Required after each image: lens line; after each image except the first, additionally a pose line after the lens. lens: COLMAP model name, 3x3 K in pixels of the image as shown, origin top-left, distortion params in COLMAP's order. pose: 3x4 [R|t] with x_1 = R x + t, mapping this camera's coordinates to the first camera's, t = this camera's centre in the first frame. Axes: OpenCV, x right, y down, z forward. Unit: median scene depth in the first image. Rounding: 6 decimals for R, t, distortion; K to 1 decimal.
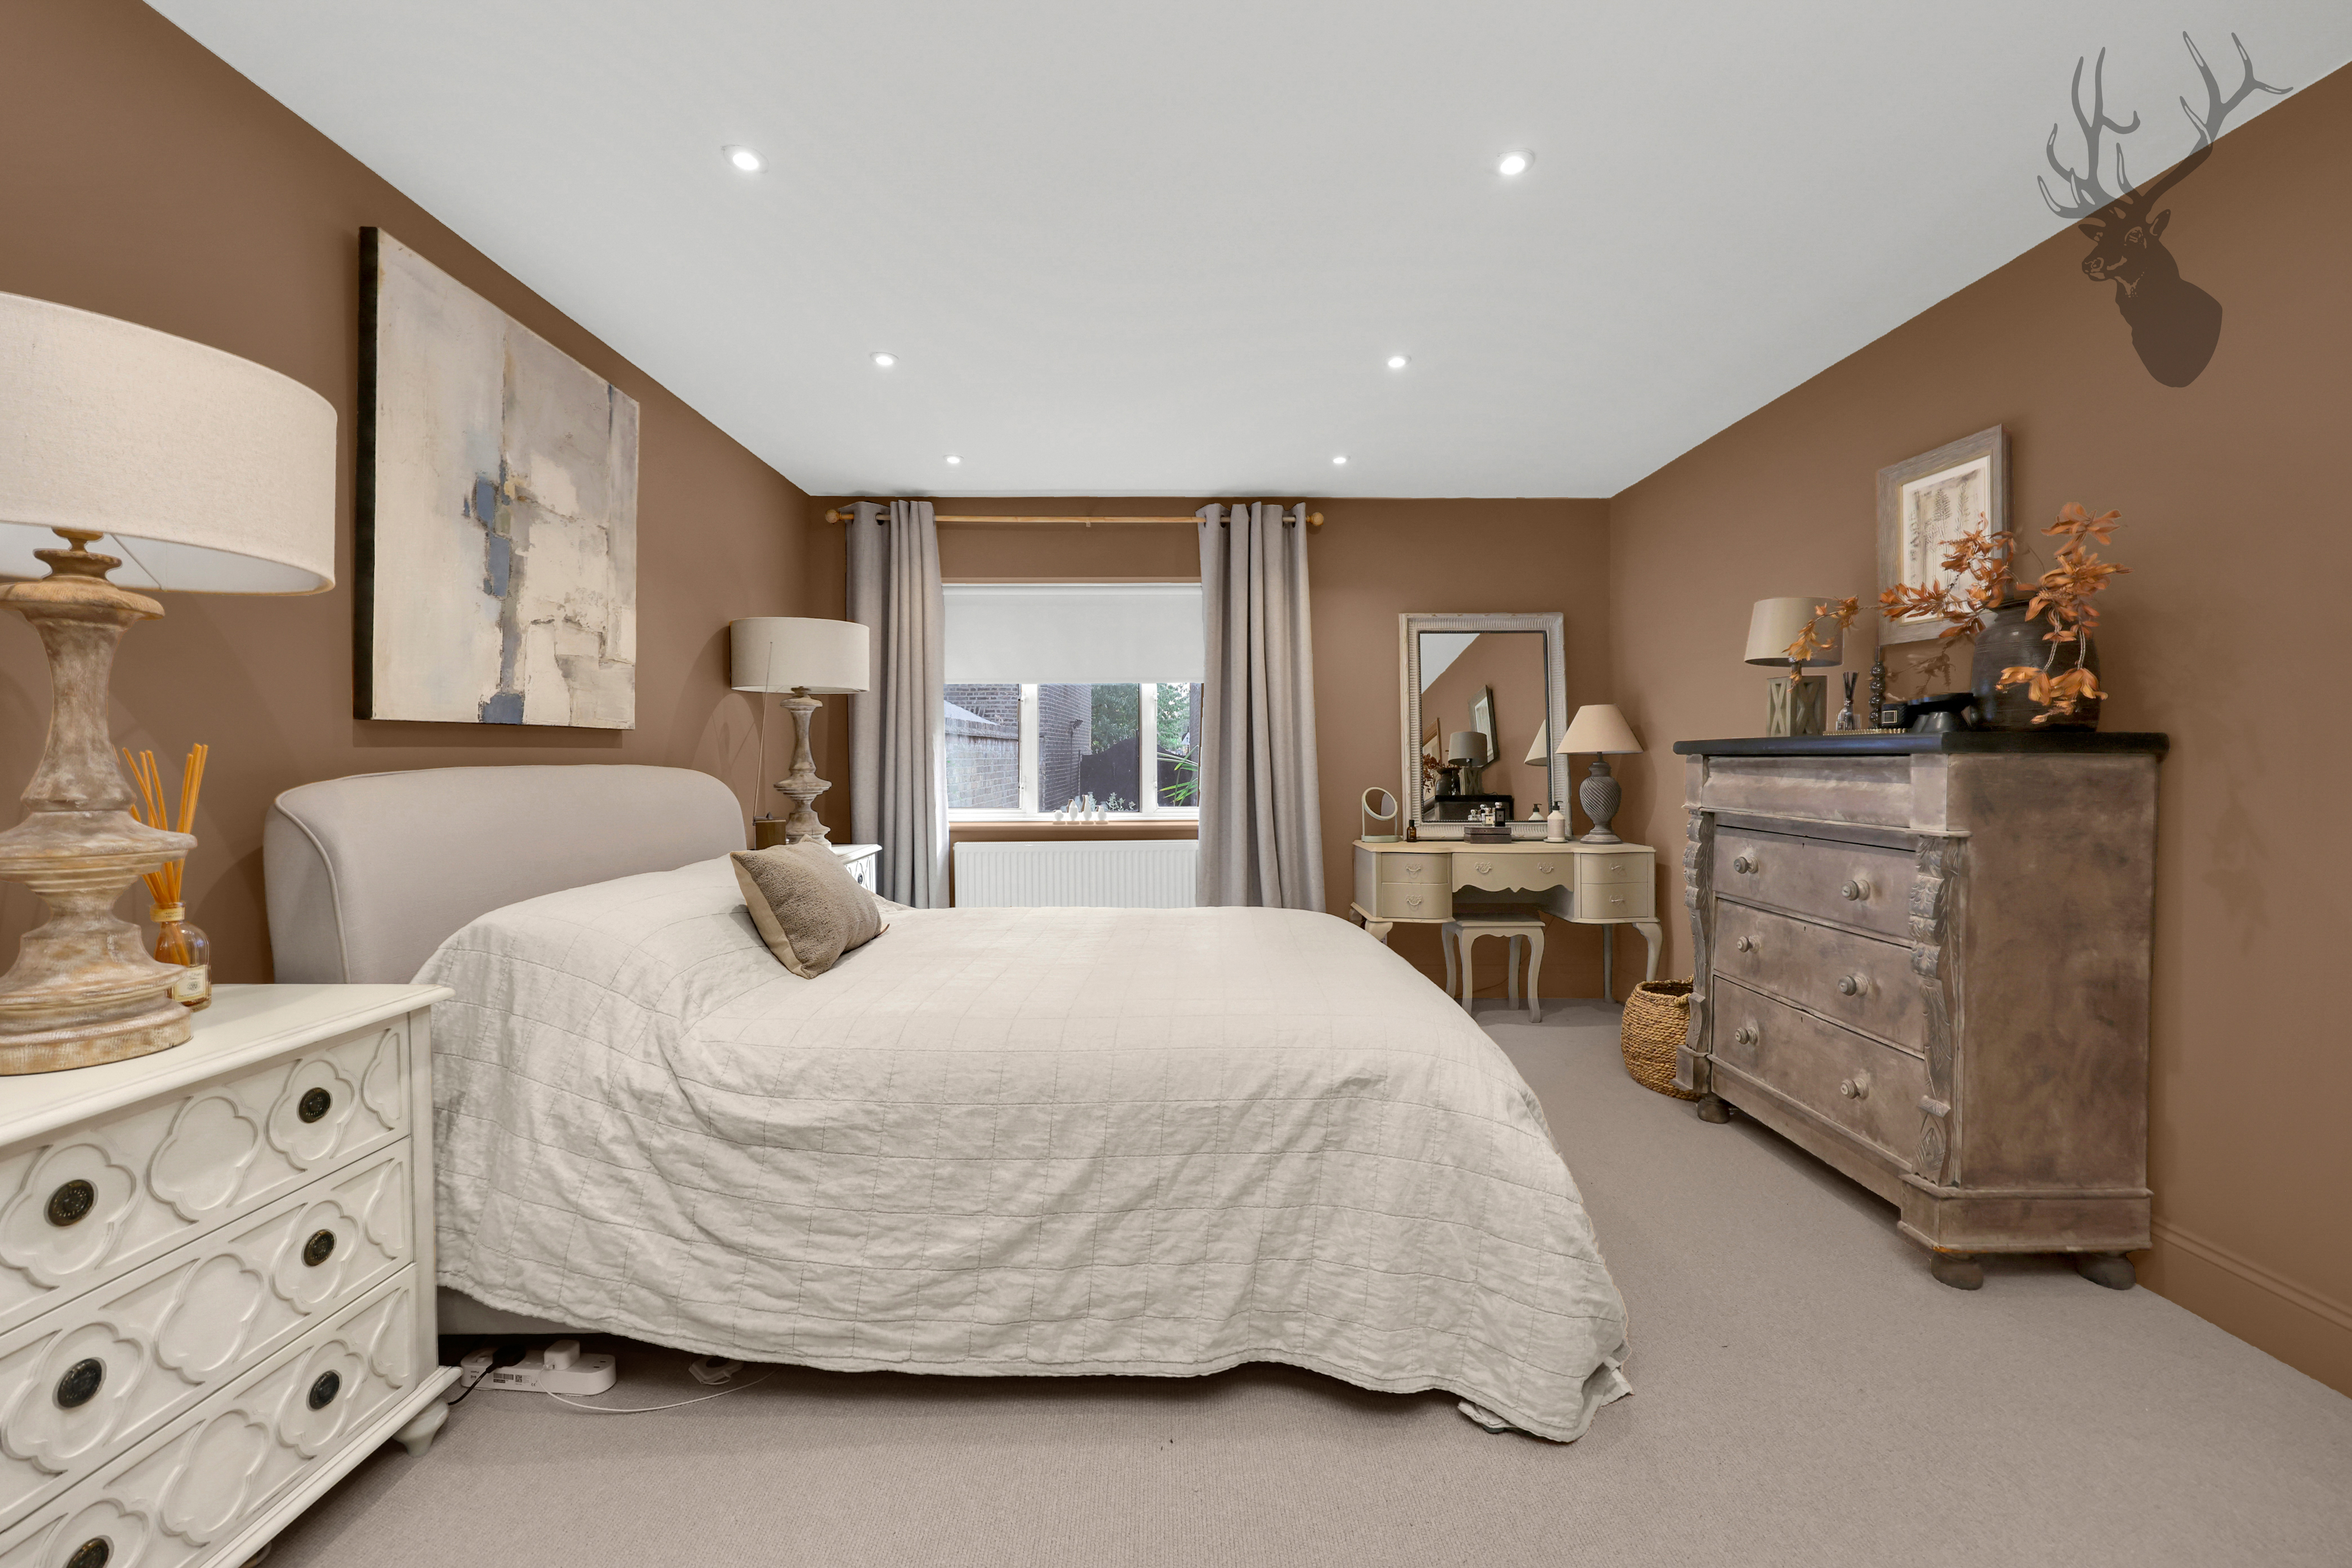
lens RADIAL K [[971.7, 0, 1178.8], [0, 971.7, 769.8], [0, 0, 1]] dist [-0.000157, -0.000254]
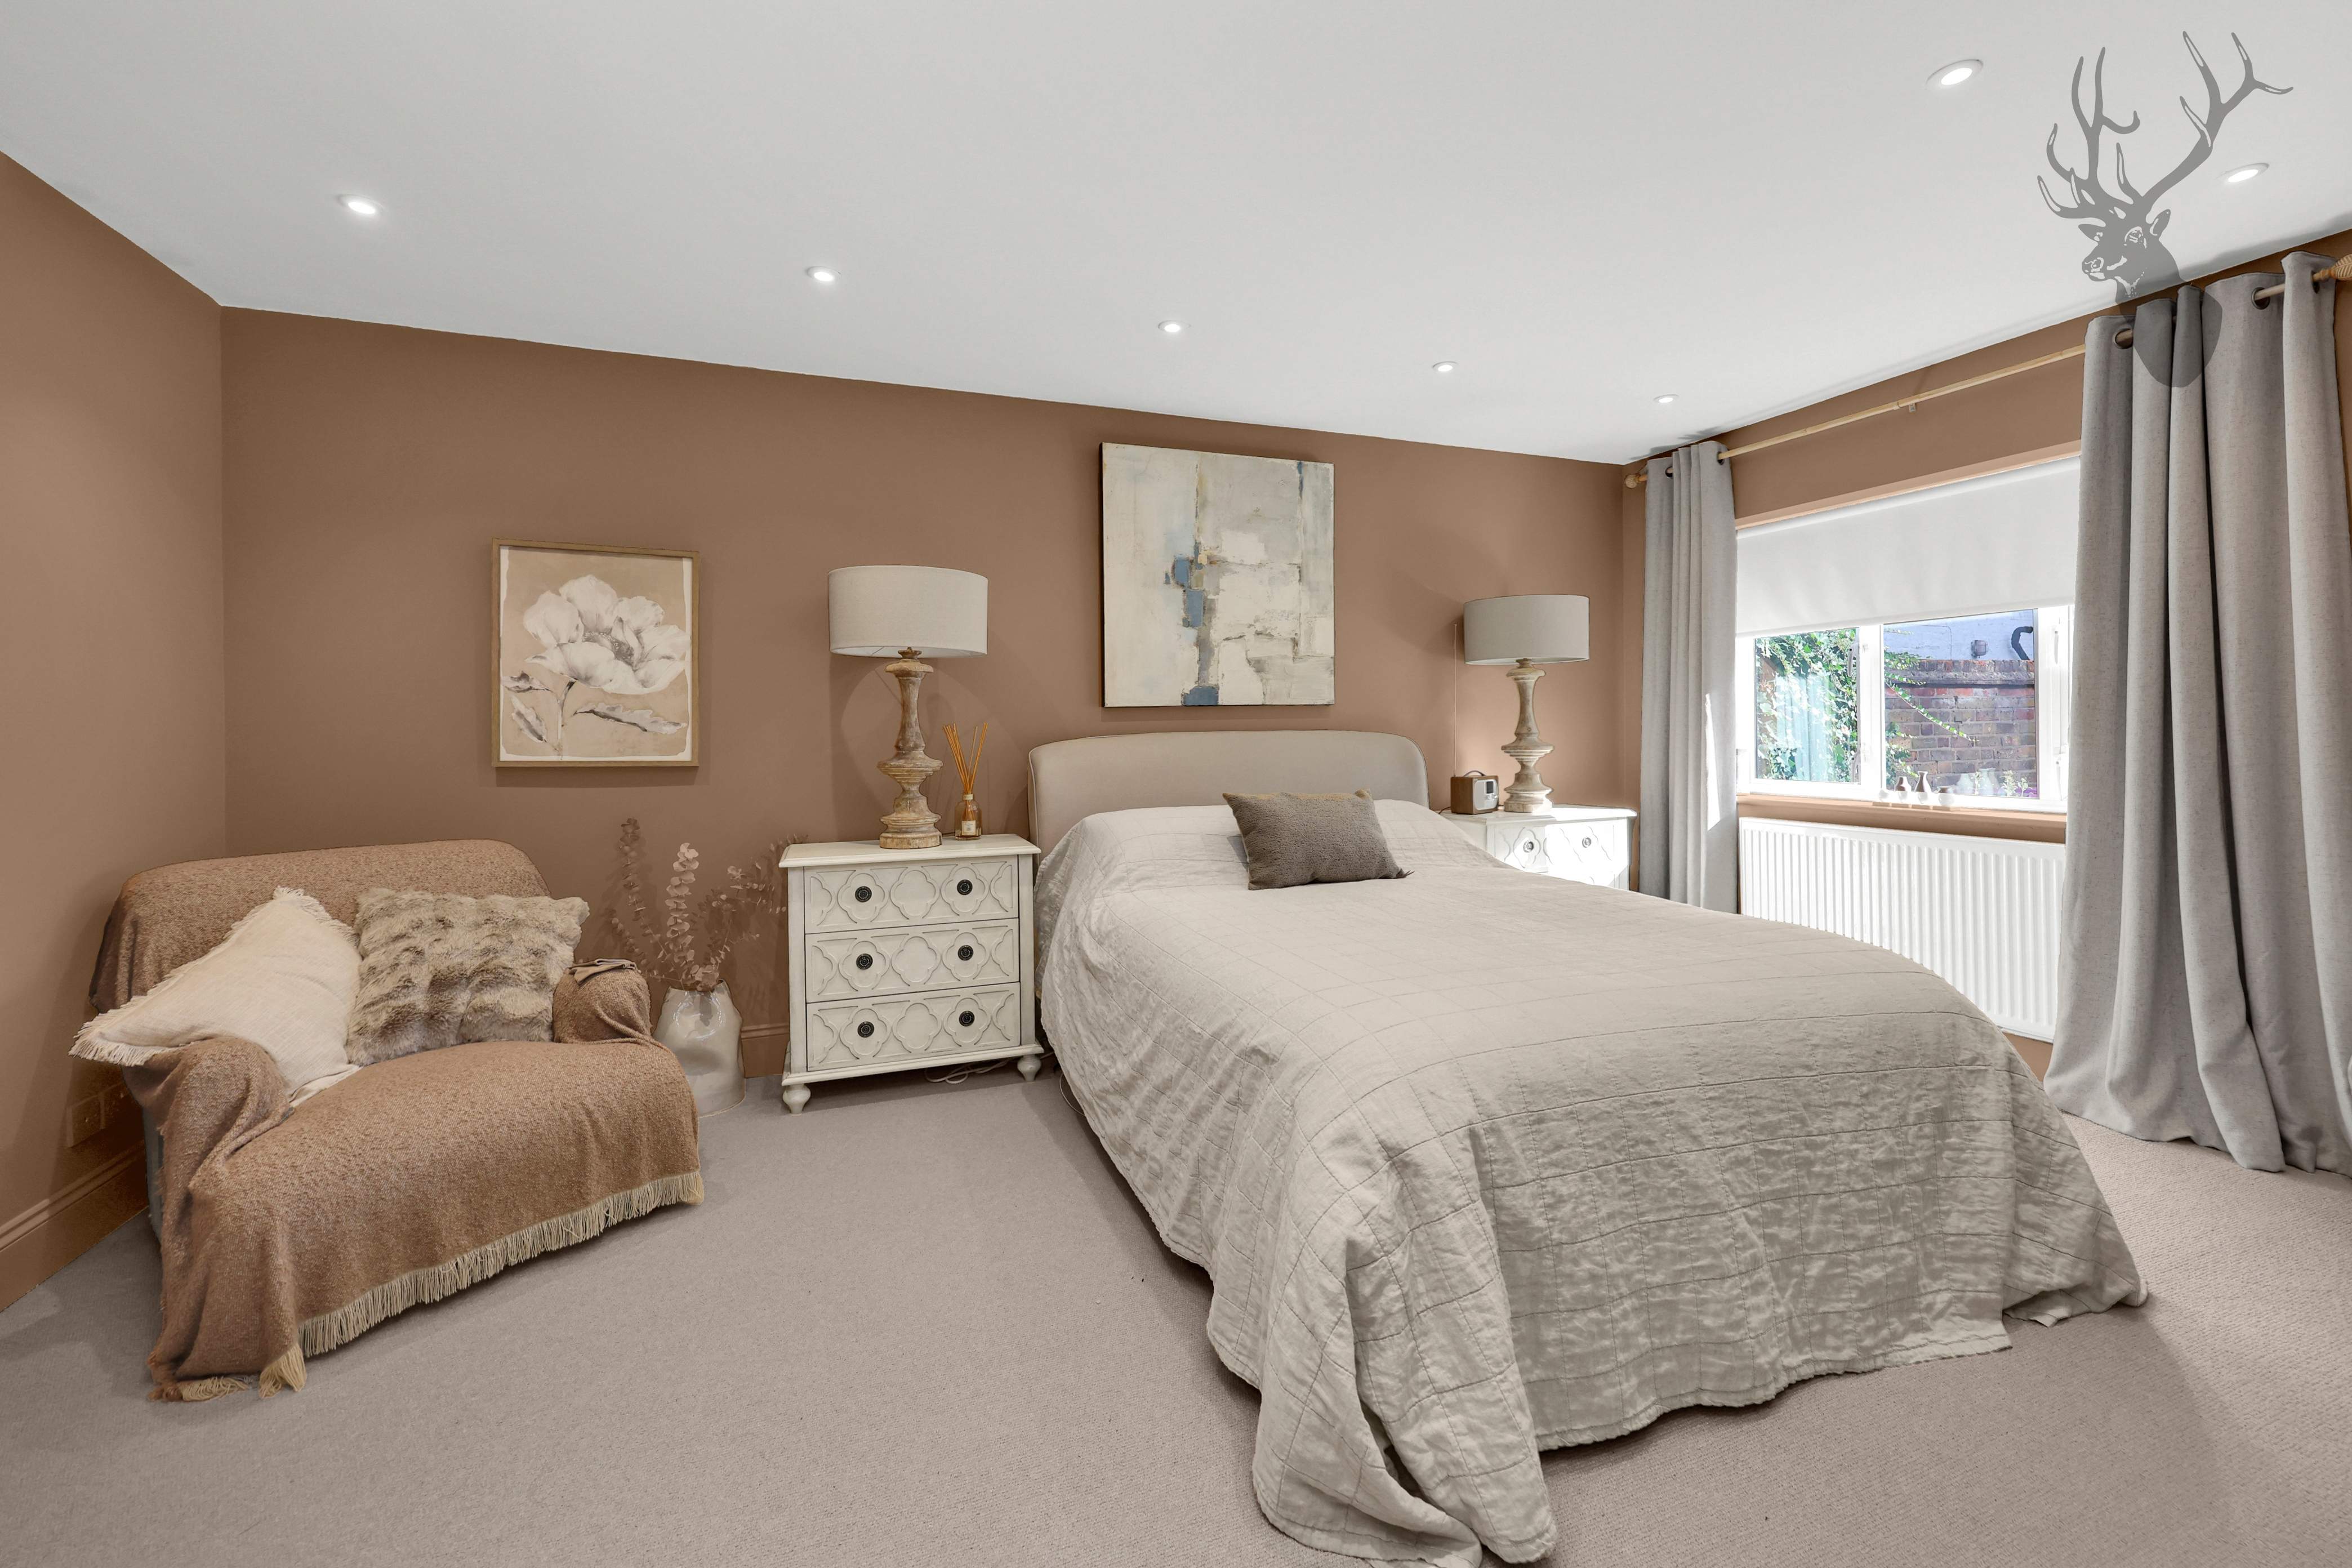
lens RADIAL K [[971.7, 0, 1194.2], [0, 971.7, 725.5], [0, 0, 1]] dist [-0.000157, -0.000254]
pose [[0.342779, -0.001691, -0.939415, 0.833442], [-0.001562, 0.999996, -0.002370, -0.010467], [0.939415, 0.002280, 0.342775, 0.448821]]
